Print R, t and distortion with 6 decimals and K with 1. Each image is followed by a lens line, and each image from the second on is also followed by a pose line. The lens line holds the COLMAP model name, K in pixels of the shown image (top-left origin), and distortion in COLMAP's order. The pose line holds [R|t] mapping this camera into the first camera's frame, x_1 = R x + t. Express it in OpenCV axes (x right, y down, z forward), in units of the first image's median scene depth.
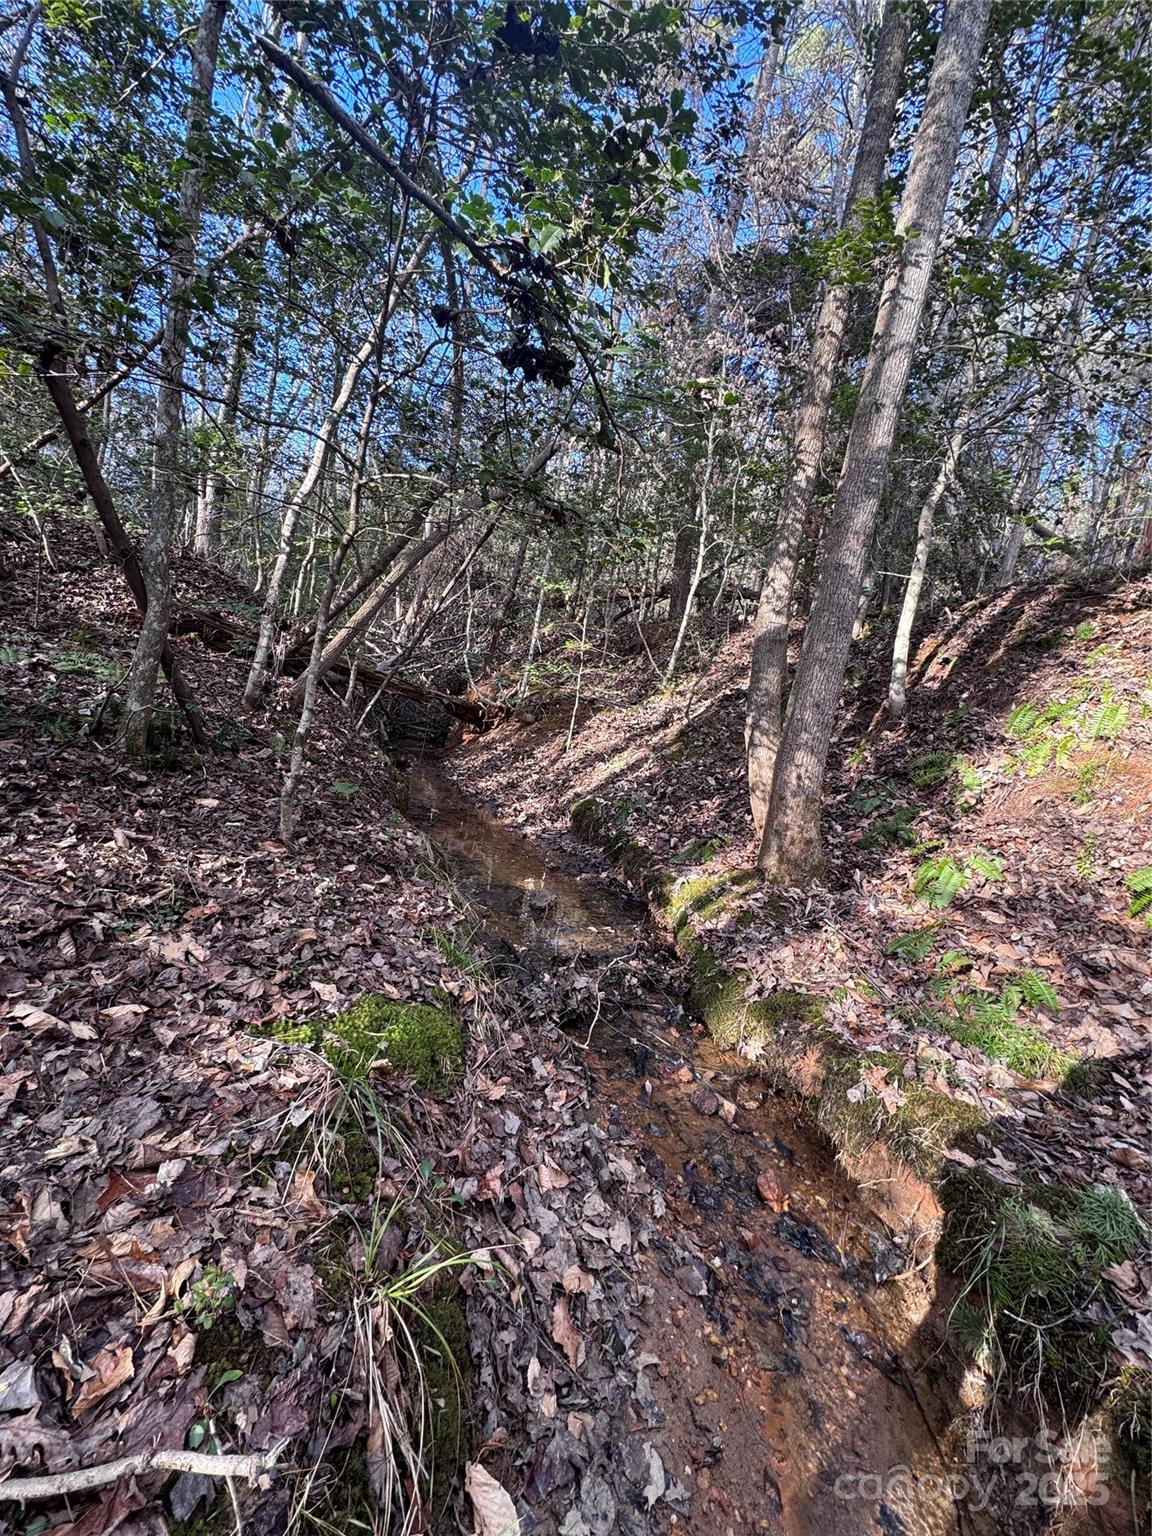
lens RADIAL K [[609.7, 0, 571.8], [0, 609.7, 766.2], [0, 0, 1]] dist [-0.003470, 0.000705]
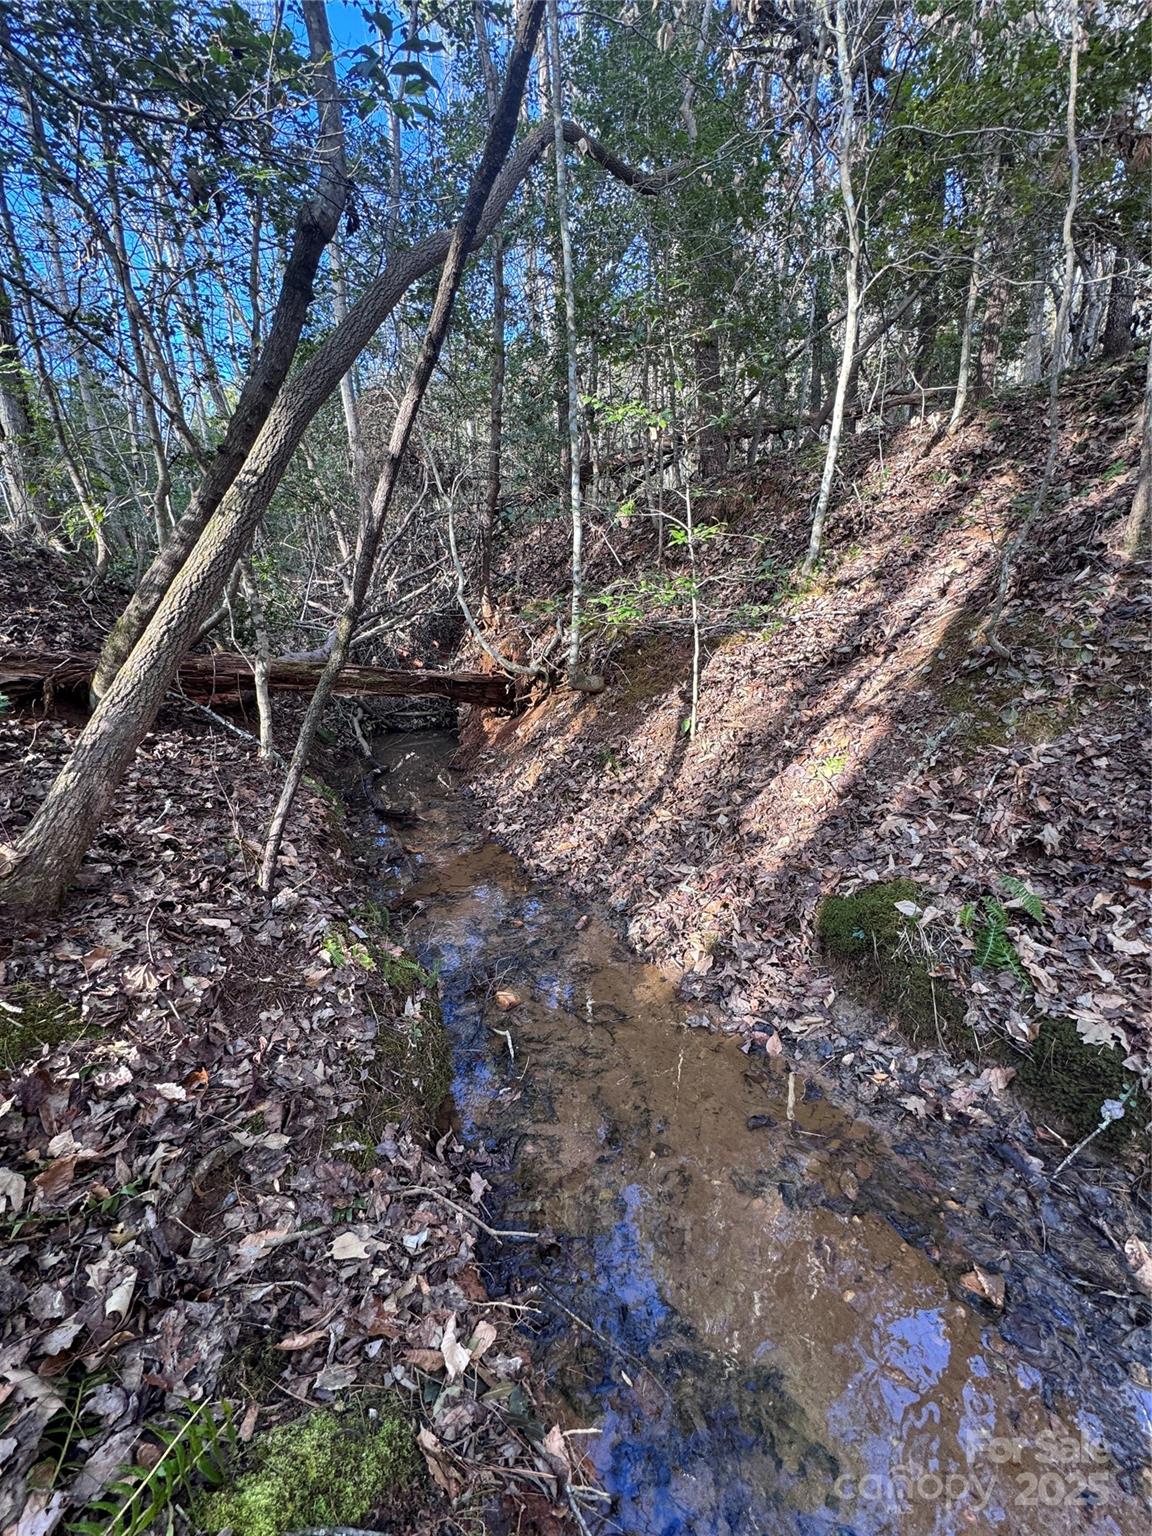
lens RADIAL K [[609.7, 0, 570.9], [0, 609.7, 768.6], [0, 0, 1]] dist [-0.003470, 0.000705]
pose [[0.977320, -0.210178, -0.025901, -0.110947], [0.211655, 0.965473, 0.151869, -0.110480], [-0.006913, -0.153907, 0.988061, 0.490481]]
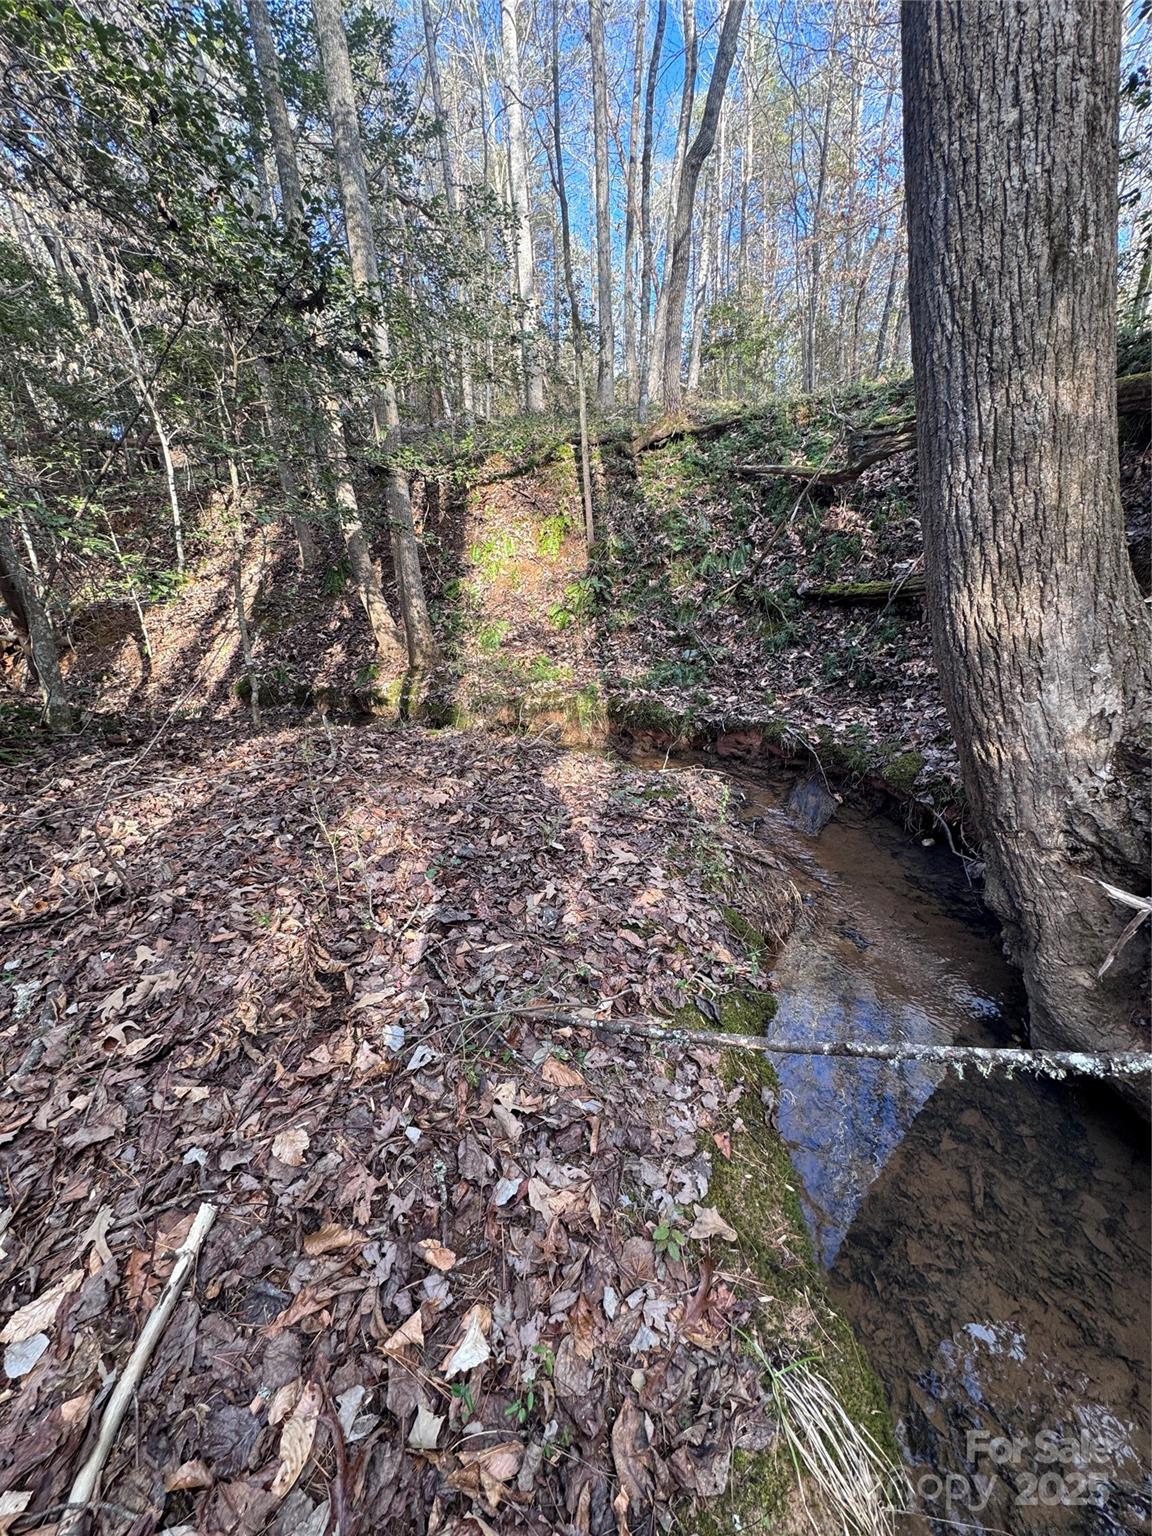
lens RADIAL K [[609.7, 0, 572.8], [0, 609.7, 775.2], [0, 0, 1]] dist [-0.003470, 0.000705]
pose [[0.548529, -0.463488, 0.695913, -0.480634], [0.249455, 0.885112, 0.392872, -0.081494], [-0.798053, -0.041903, 0.601129, -0.288068]]
